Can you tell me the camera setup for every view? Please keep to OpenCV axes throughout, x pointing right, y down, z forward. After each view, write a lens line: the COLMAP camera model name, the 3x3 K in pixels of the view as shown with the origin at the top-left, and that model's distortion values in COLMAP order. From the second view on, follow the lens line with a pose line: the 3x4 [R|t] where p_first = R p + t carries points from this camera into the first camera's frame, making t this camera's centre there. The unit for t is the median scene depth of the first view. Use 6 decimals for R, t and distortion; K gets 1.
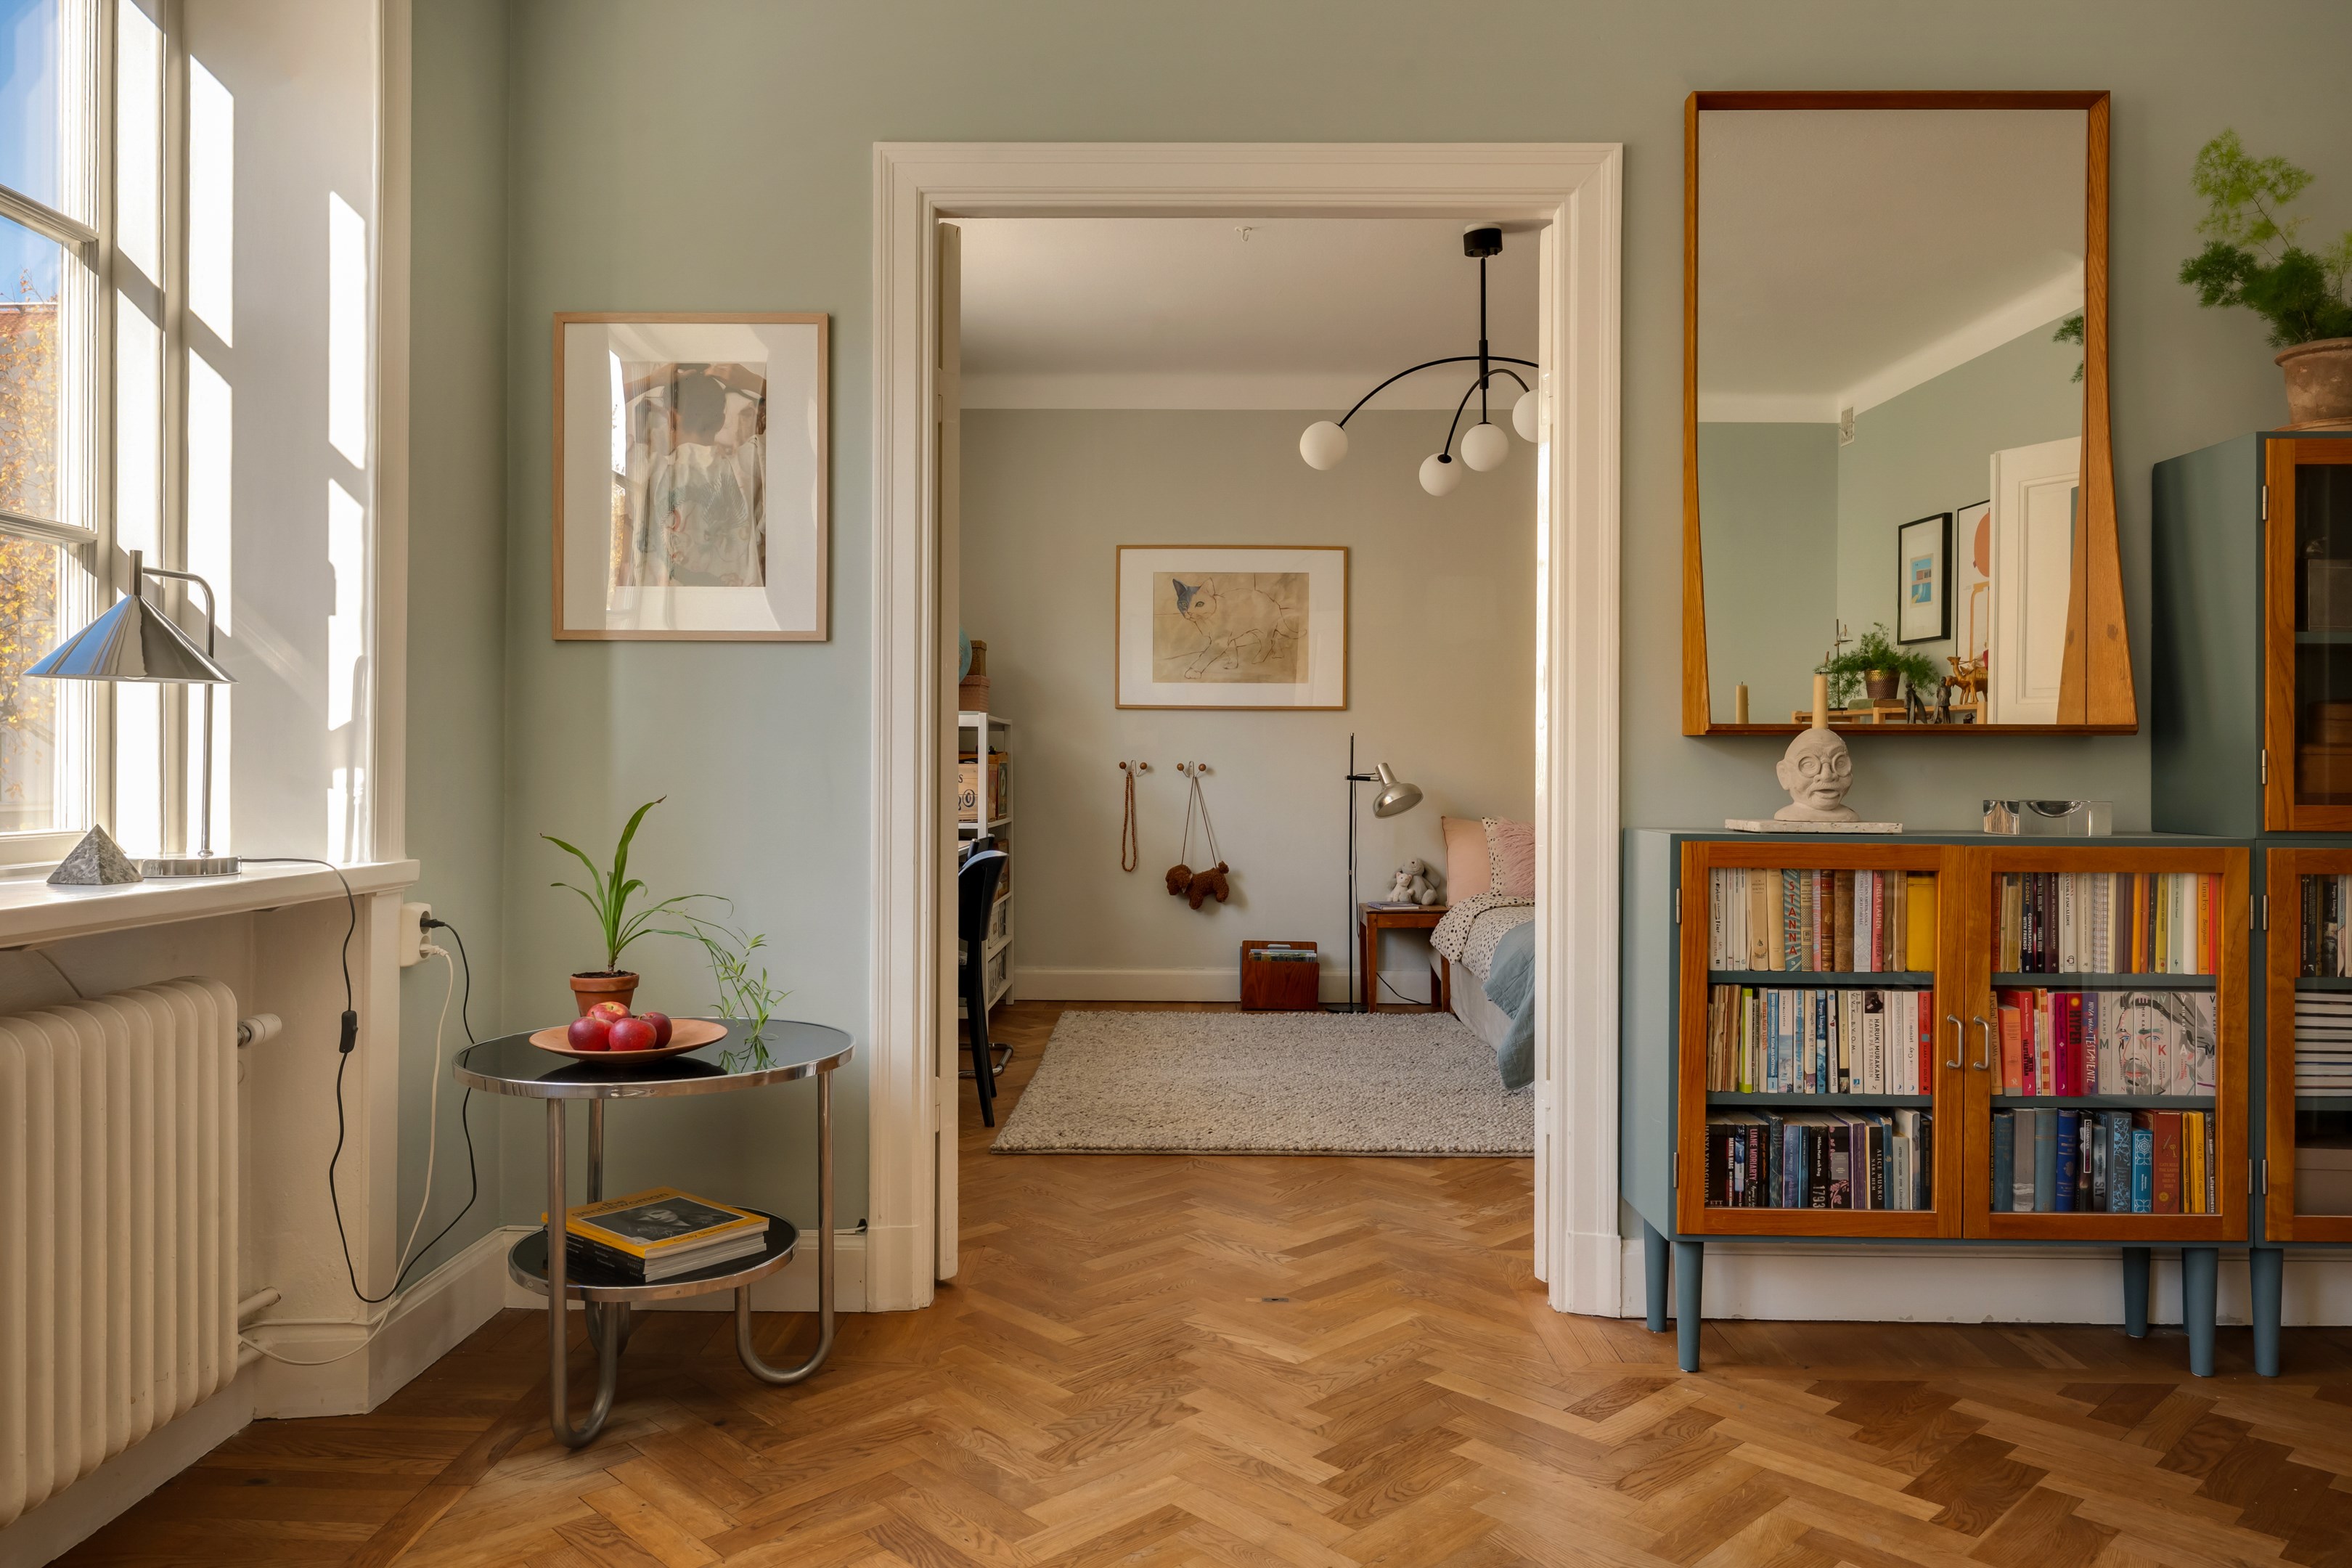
lens RADIAL K [[1581.3, 0, 1190.5], [0, 1581.3, 761.5], [0, 0, 1]] dist [0.001420, 0.002192]
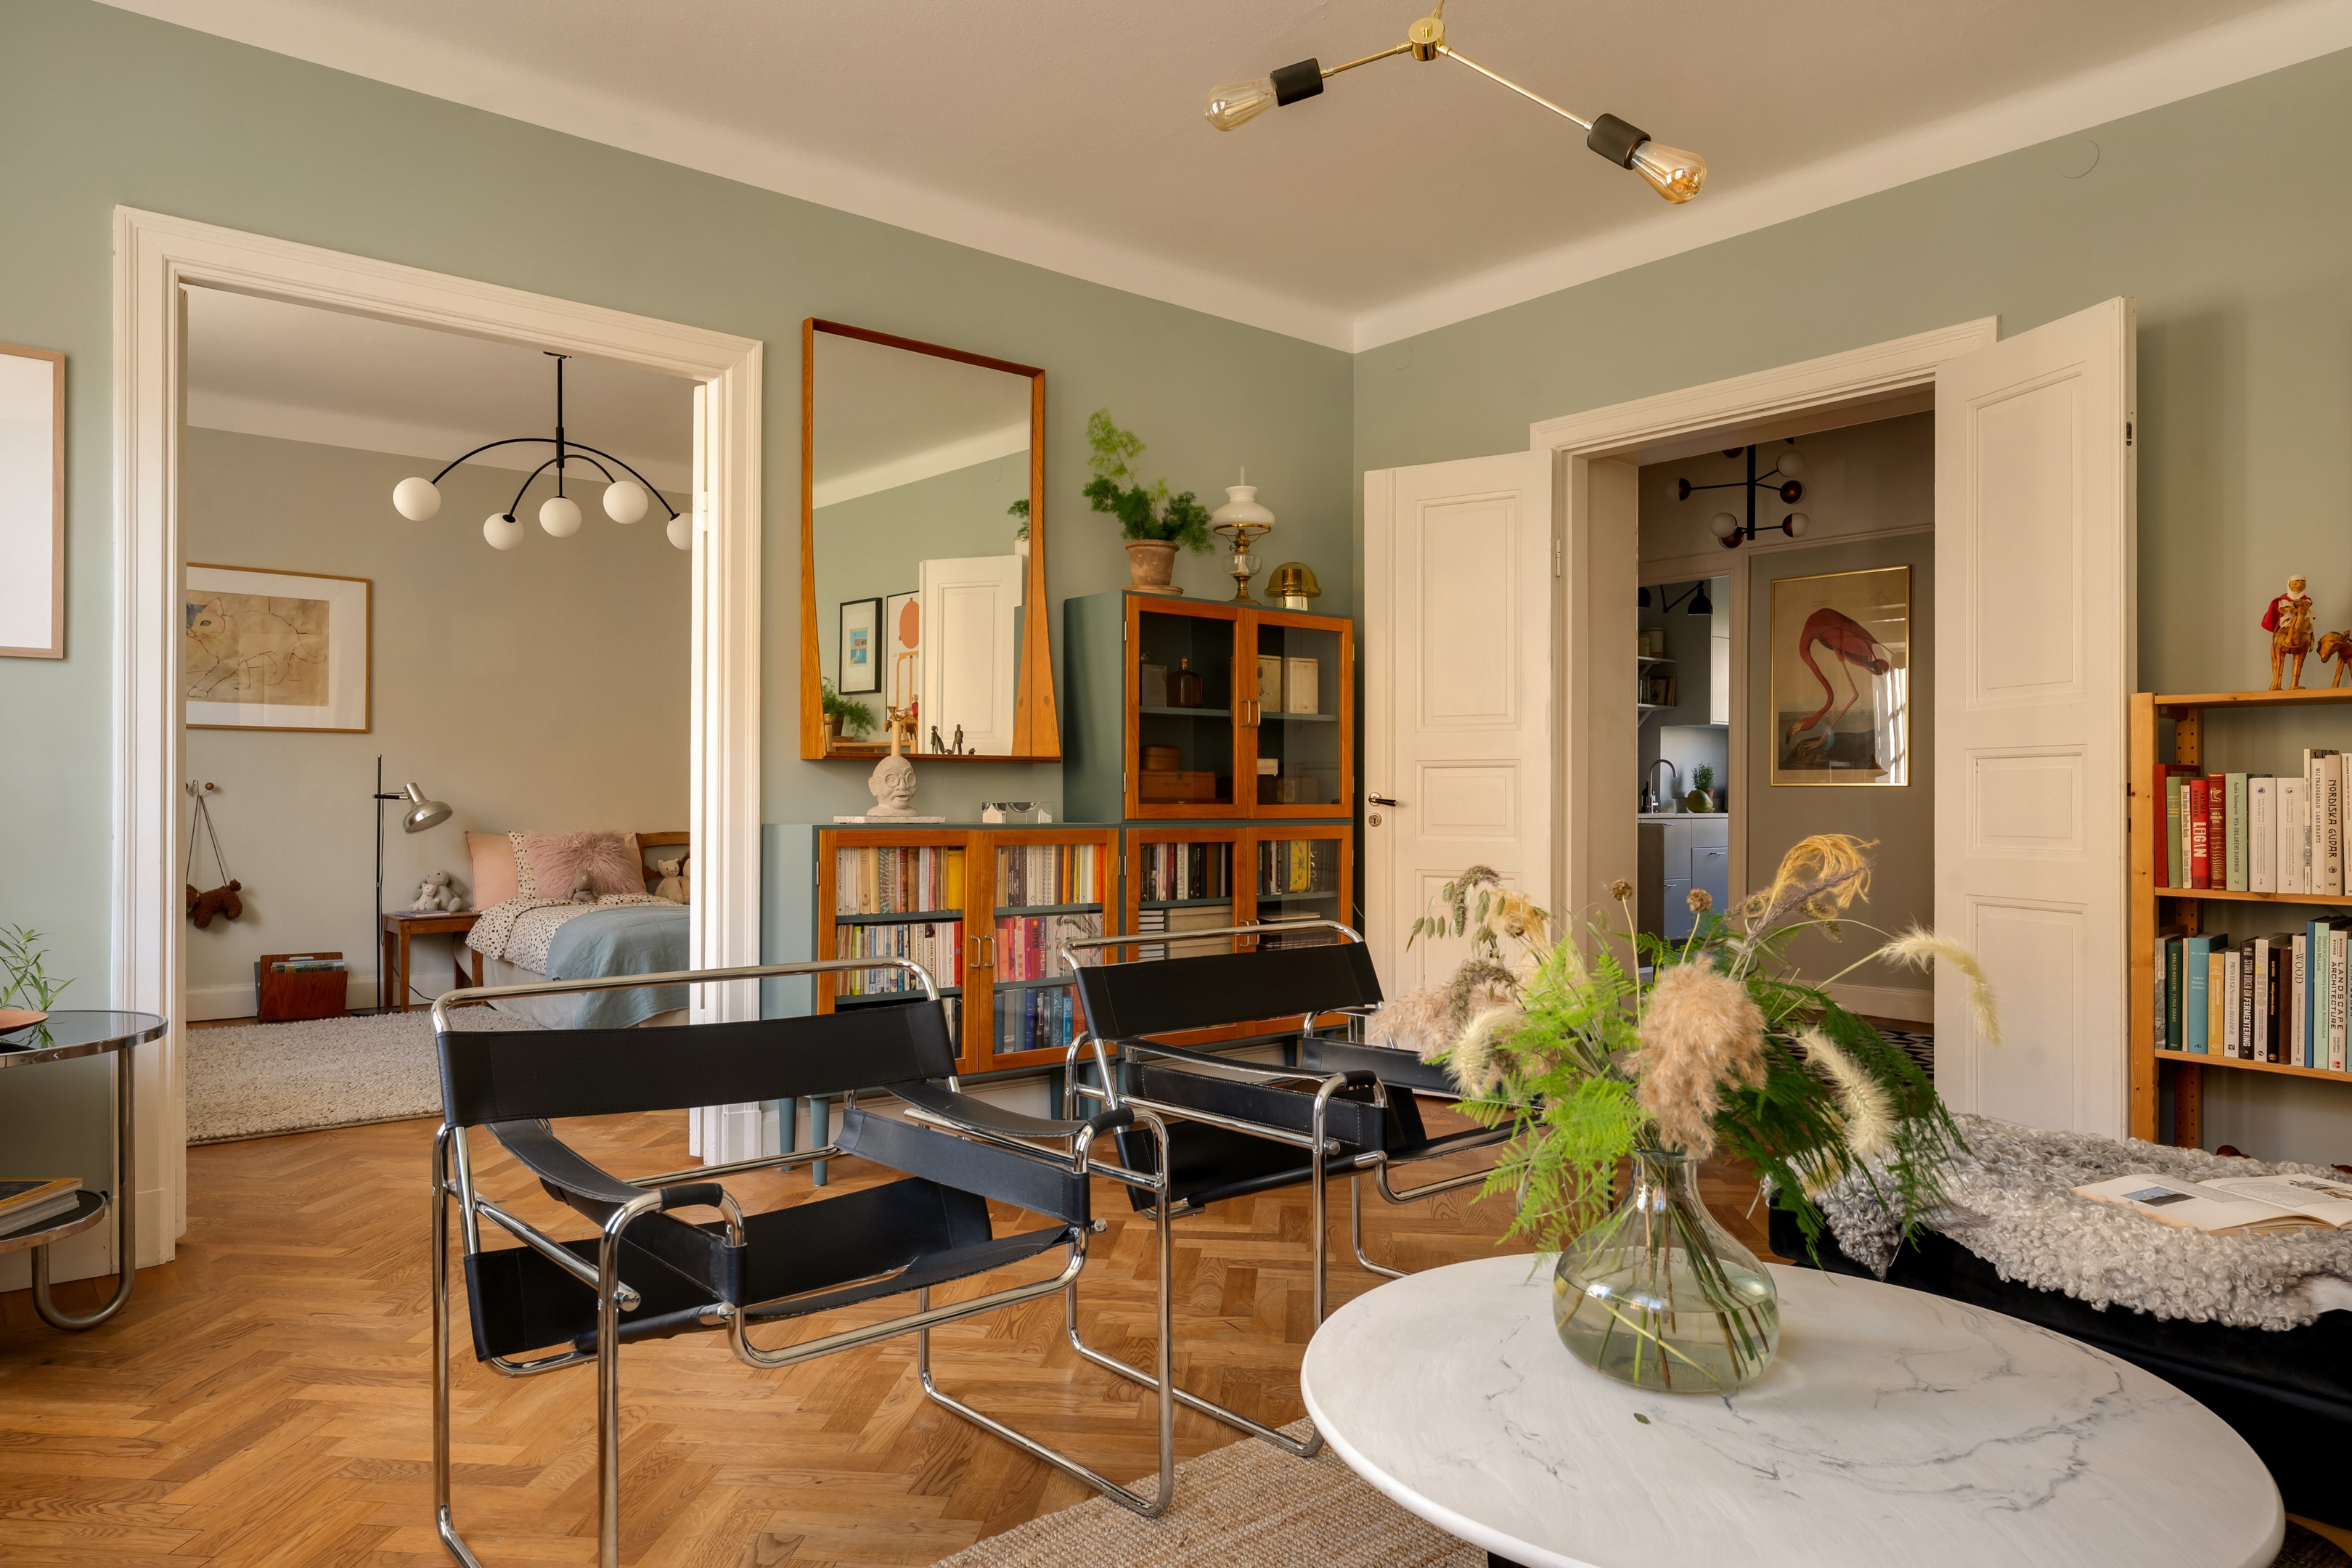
lens RADIAL K [[1471.8, 0, 1172.5], [0, 1471.8, 791.7], [0, 0, 1]] dist [0.001974, 0.003595]
pose [[0.764857, 0.001436, 0.644198, -0.298725], [-0.002483, 0.999997, 0.000719, 0.011540], [-0.644195, -0.002149, 0.764858, -0.250761]]
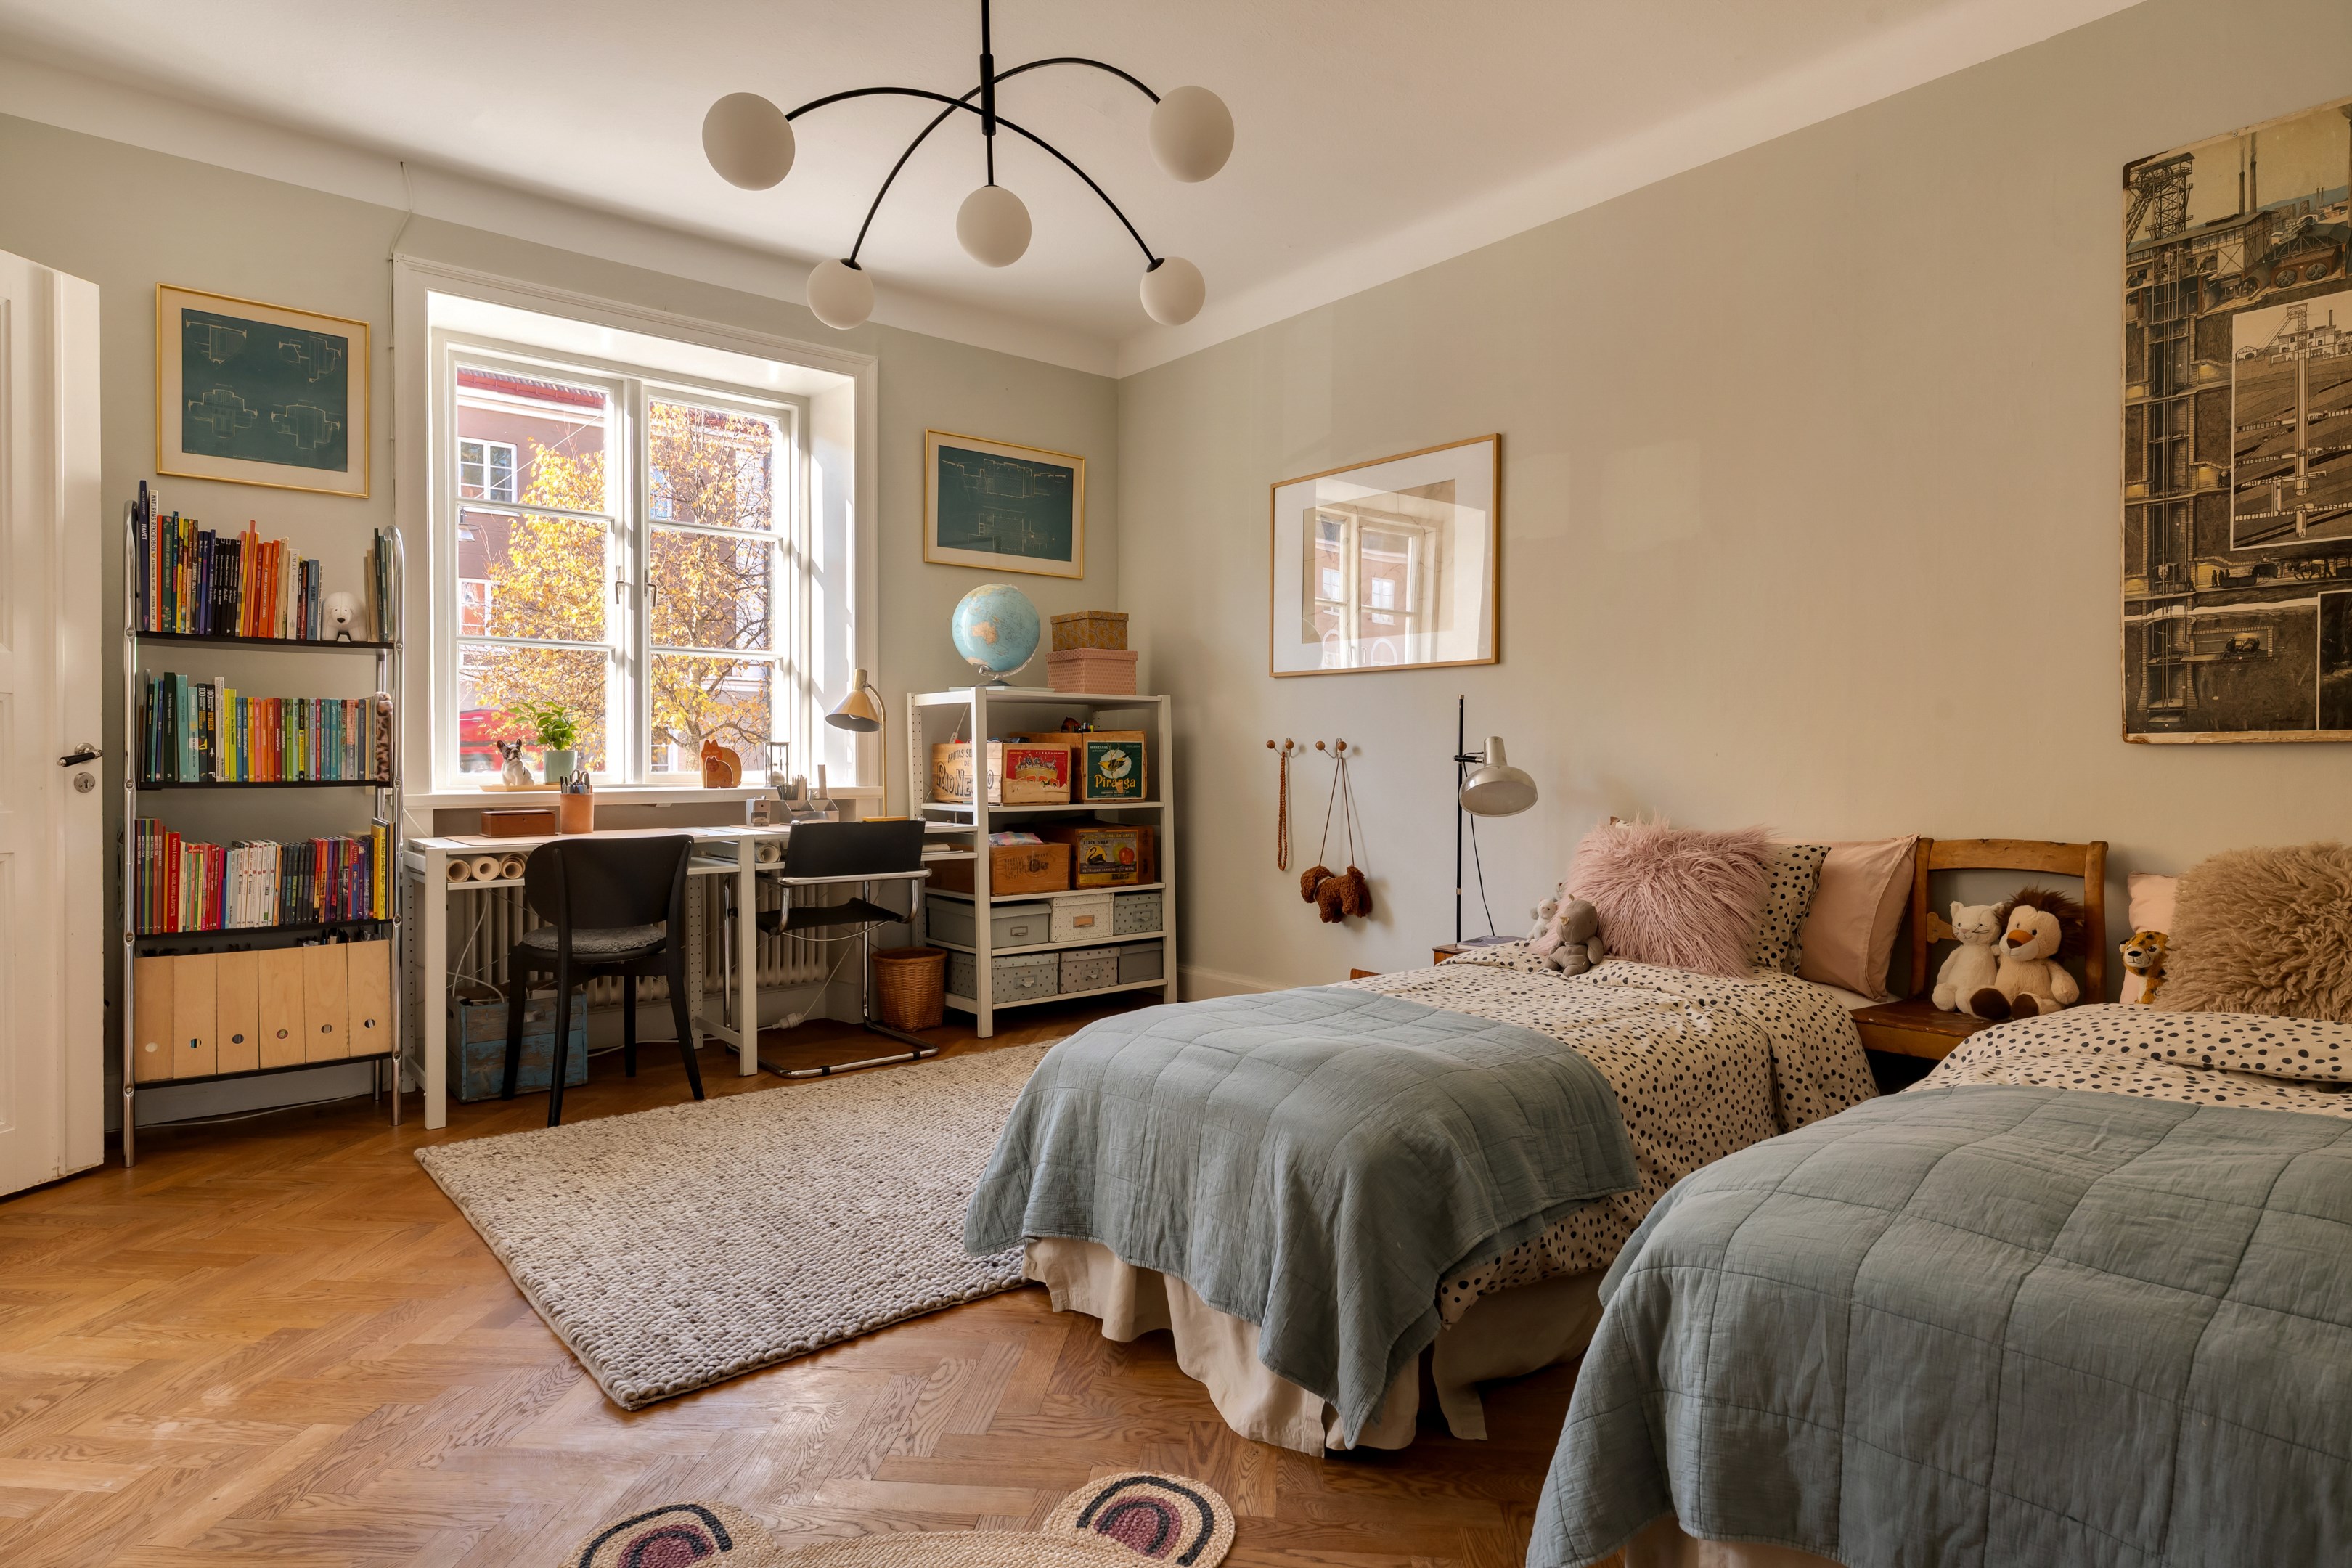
lens RADIAL K [[1244.3, 0, 1178.5], [0, 1244.3, 784.2], [0, 0, 1]] dist [0.002760, 0.000173]
pose [[0.640372, 0.013279, -0.767950, 1.031189], [0.013521, 0.999501, 0.028558, 0.009781], [0.767945, -0.028671, 0.639873, 1.247051]]
